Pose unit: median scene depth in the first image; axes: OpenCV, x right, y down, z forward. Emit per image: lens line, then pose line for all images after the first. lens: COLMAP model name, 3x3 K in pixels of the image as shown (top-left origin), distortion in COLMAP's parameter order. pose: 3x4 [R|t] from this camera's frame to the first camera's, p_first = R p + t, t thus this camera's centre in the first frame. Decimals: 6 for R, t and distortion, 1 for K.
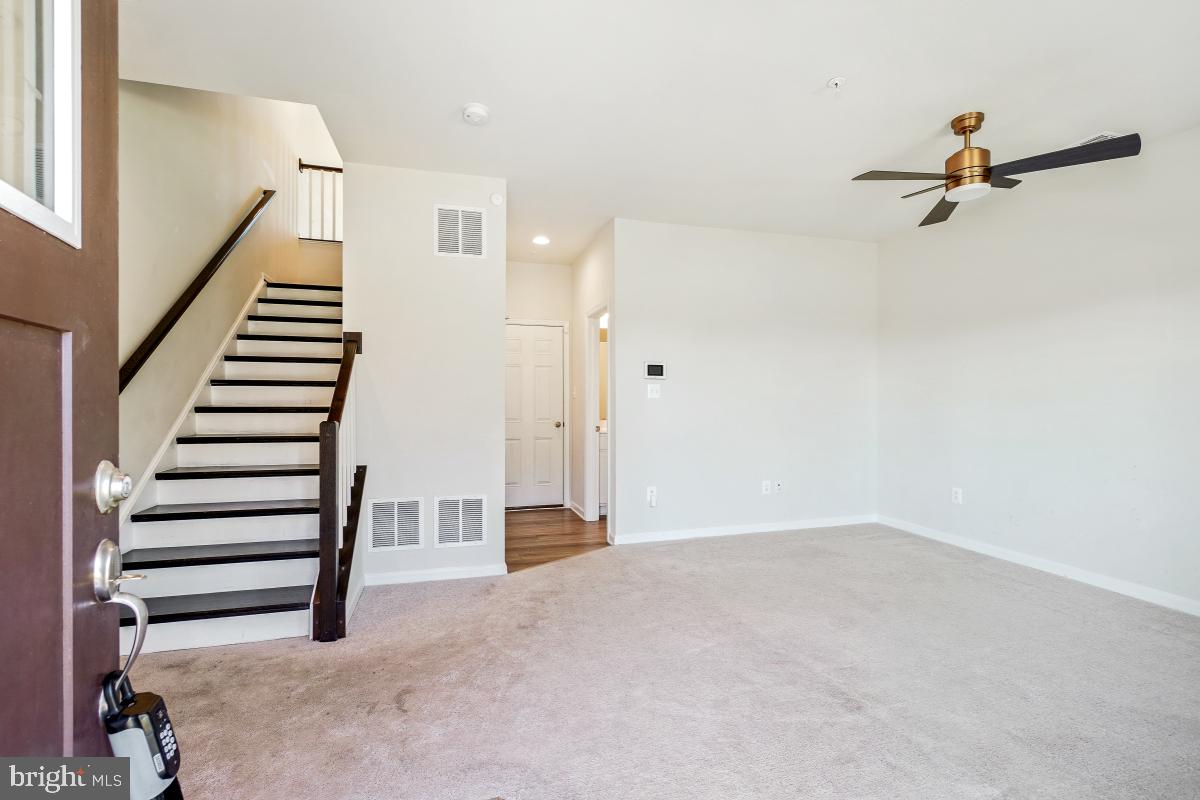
lens RADIAL K [[555.5, 0, 600.0], [0, 555.5, 400.0], [0, 0, 1]] dist [0.000936, 0.000371]
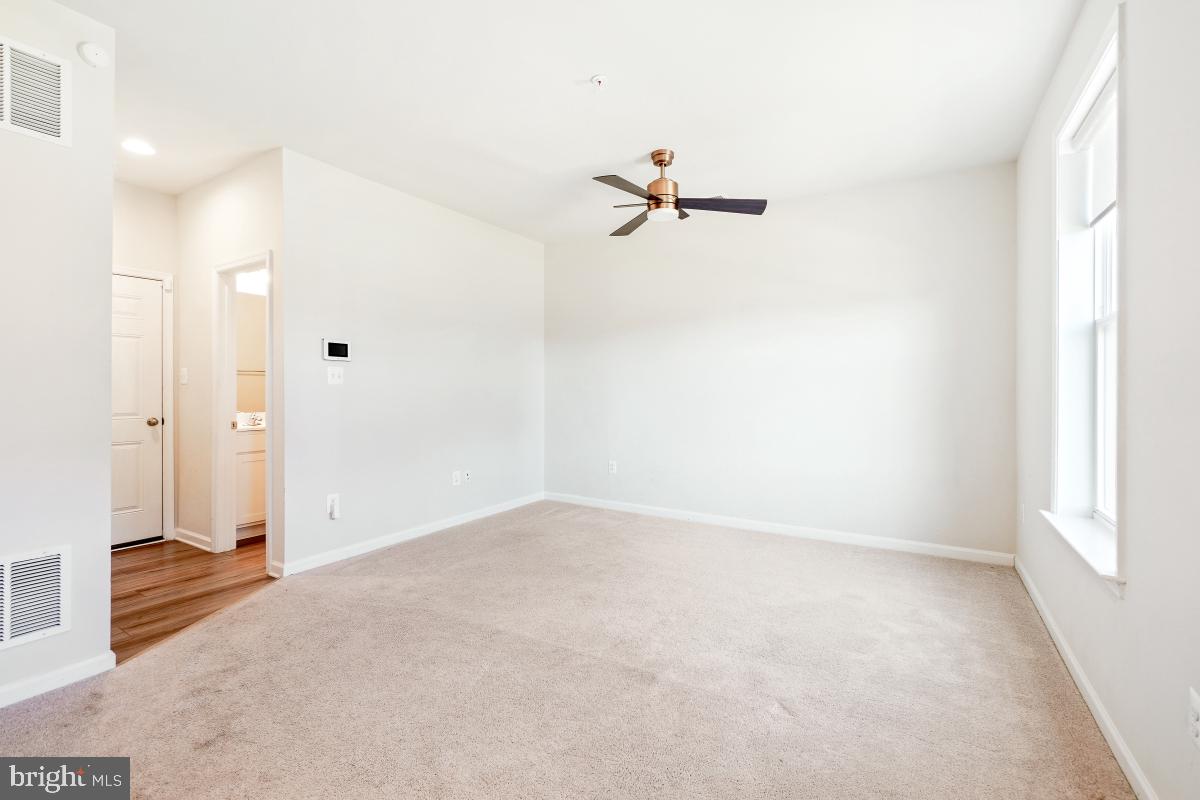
lens RADIAL K [[534.4, 0, 616.8], [0, 534.4, 386.9], [0, 0, 1]] dist [-0.000979, 0.000613]
pose [[0.728190, 0.003385, 0.685367, -0.169297], [-0.001956, 0.999994, -0.002861, 0.002606], [-0.685372, 0.000743, 0.728193, 0.185704]]
